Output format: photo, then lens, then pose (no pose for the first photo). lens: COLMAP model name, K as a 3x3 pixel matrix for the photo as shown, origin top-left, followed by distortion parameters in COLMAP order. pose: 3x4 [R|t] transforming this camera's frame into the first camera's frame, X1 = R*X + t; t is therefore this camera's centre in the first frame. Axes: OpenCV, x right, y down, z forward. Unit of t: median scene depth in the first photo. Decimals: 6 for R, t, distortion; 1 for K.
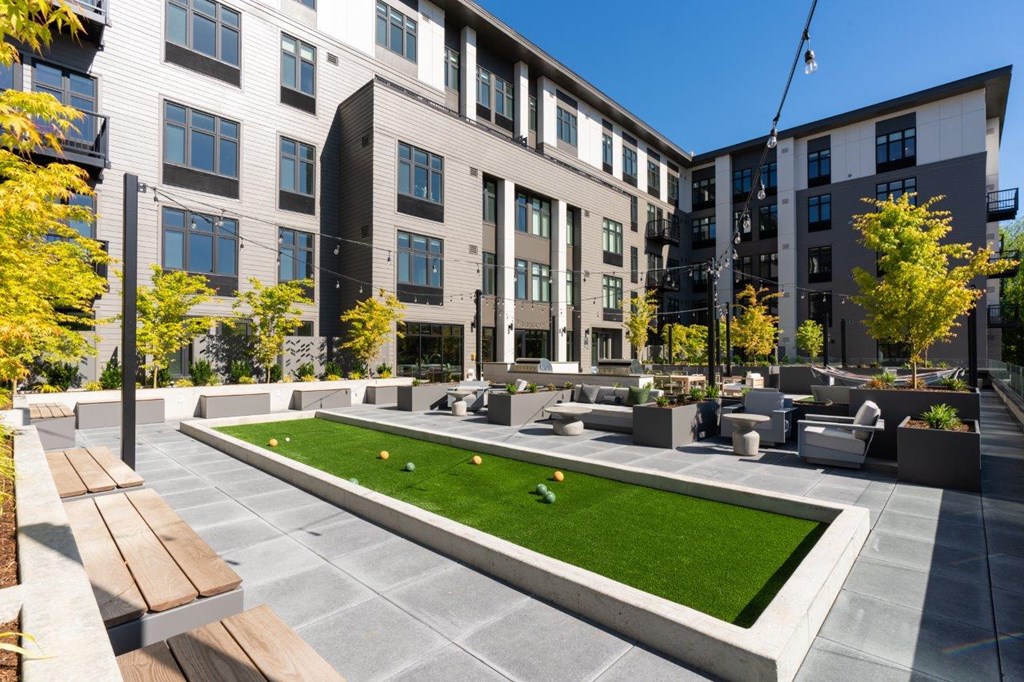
lens RADIAL K [[473.6, 0, 512.7], [0, 473.6, 350.7], [0, 0, 1]] dist [-0.005150, 0.001098]
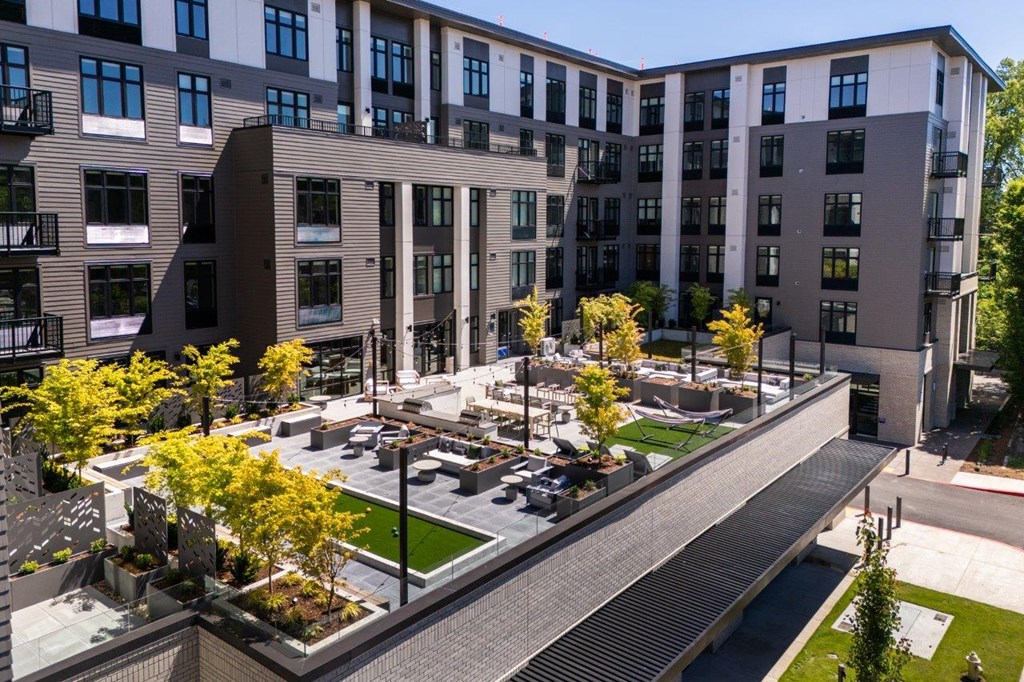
lens RADIAL K [[750.1, 0, 506.0], [0, 750.1, 295.4], [0, 0, 1]] dist [0.059242, -0.040485]
pose [[0.996543, -0.005691, 0.082888, 0.051827], [-0.002626, 0.994995, 0.099889, -0.210201], [-0.083042, -0.099762, 0.991540, -0.448455]]
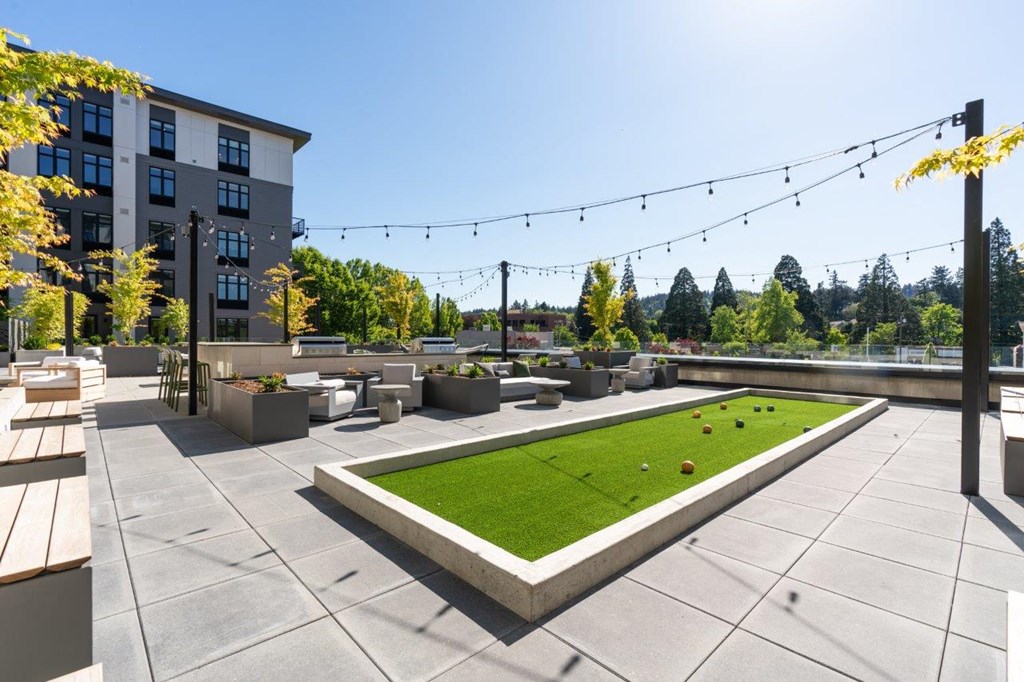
lens RADIAL K [[458.6, 0, 506.9], [0, 458.6, 338.8], [0, 0, 1]] dist [-0.013042, -0.000062]
pose [[0.054568, 0.004129, 0.998502, -0.268626], [-0.010598, 0.999938, -0.003556, 0.011735], [-0.998454, -0.010388, 0.054608, 0.309740]]
